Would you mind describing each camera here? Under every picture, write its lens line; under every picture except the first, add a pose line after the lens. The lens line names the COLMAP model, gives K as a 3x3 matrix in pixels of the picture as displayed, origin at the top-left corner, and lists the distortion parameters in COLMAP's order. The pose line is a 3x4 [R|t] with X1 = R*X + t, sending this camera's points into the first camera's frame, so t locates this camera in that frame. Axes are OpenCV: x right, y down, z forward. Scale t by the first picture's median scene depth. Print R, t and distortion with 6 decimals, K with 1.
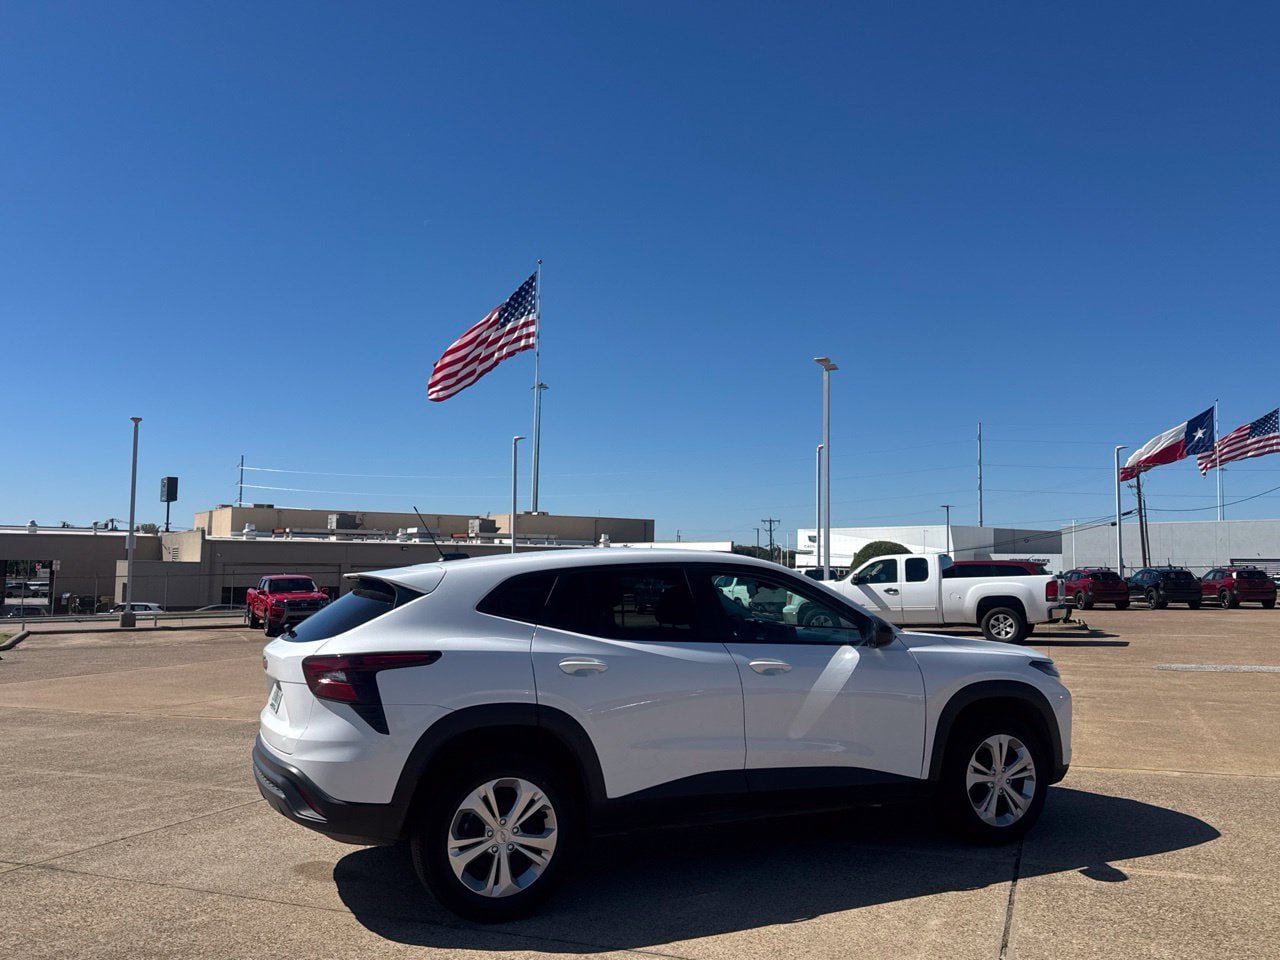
lens RADIAL K [[1004.7, 0, 640.0], [0, 1004.7, 480.0], [0, 0, 1]] dist [0.120380, -0.178832]
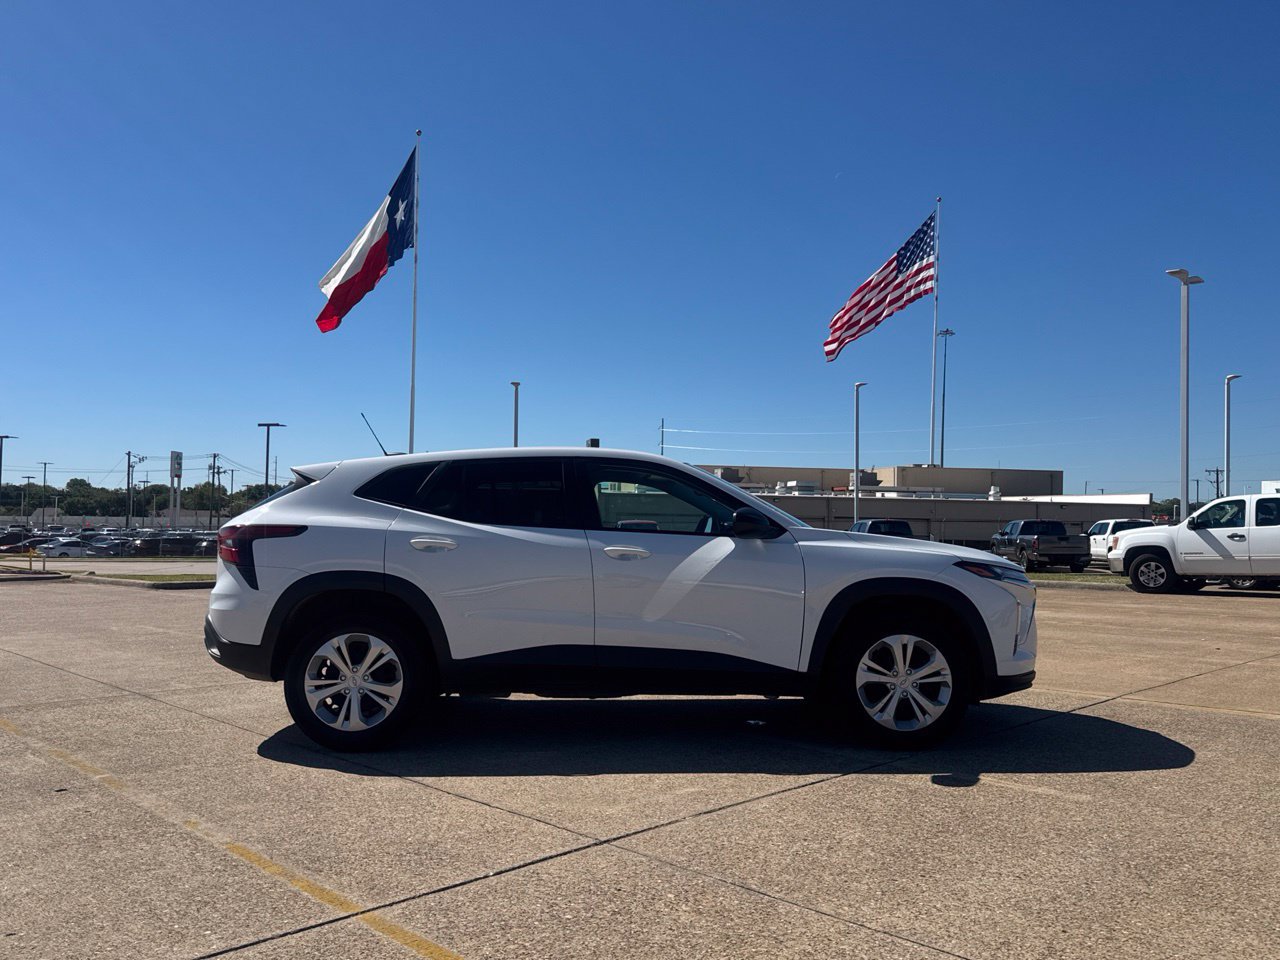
lens RADIAL K [[1003.9, 0, 637.1], [0, 1003.9, 483.1], [0, 0, 1]] dist [0.179697, -0.370583]
pose [[0.916858, -0.009293, -0.399105, 0.523201], [0.027252, 0.998854, 0.039349, 0.068025], [0.398282, -0.046954, 0.916060, 0.049798]]
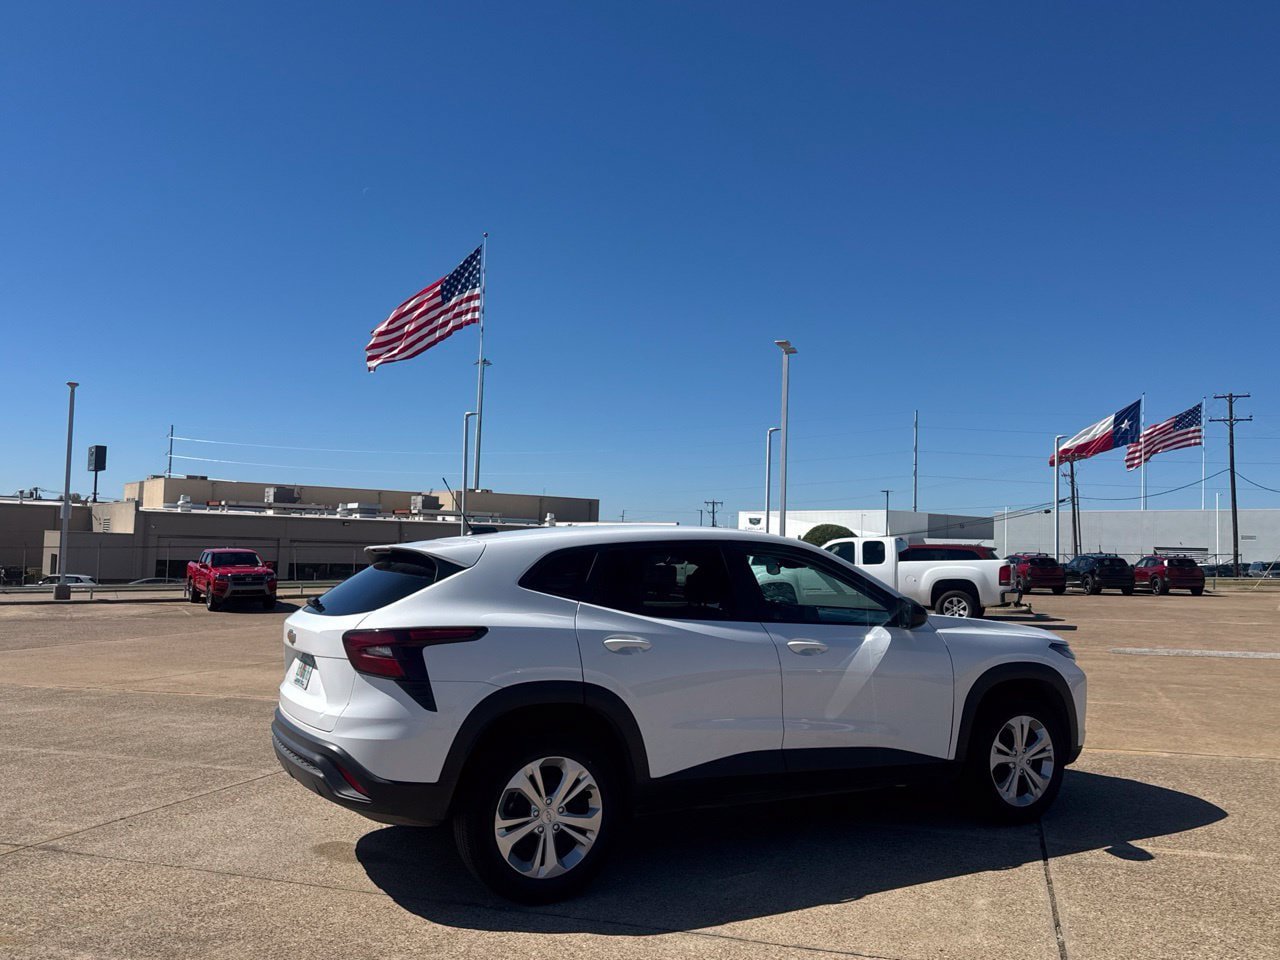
lens RADIAL K [[1004.7, 0, 640.0], [0, 1004.7, 480.0], [0, 0, 1]] dist [0.120380, -0.178832]
pose [[0.998001, 0.019552, 0.060101, -0.091907], [-0.020736, 0.999602, 0.019141, 0.005646], [-0.059703, -0.020349, 0.998009, 0.022934]]
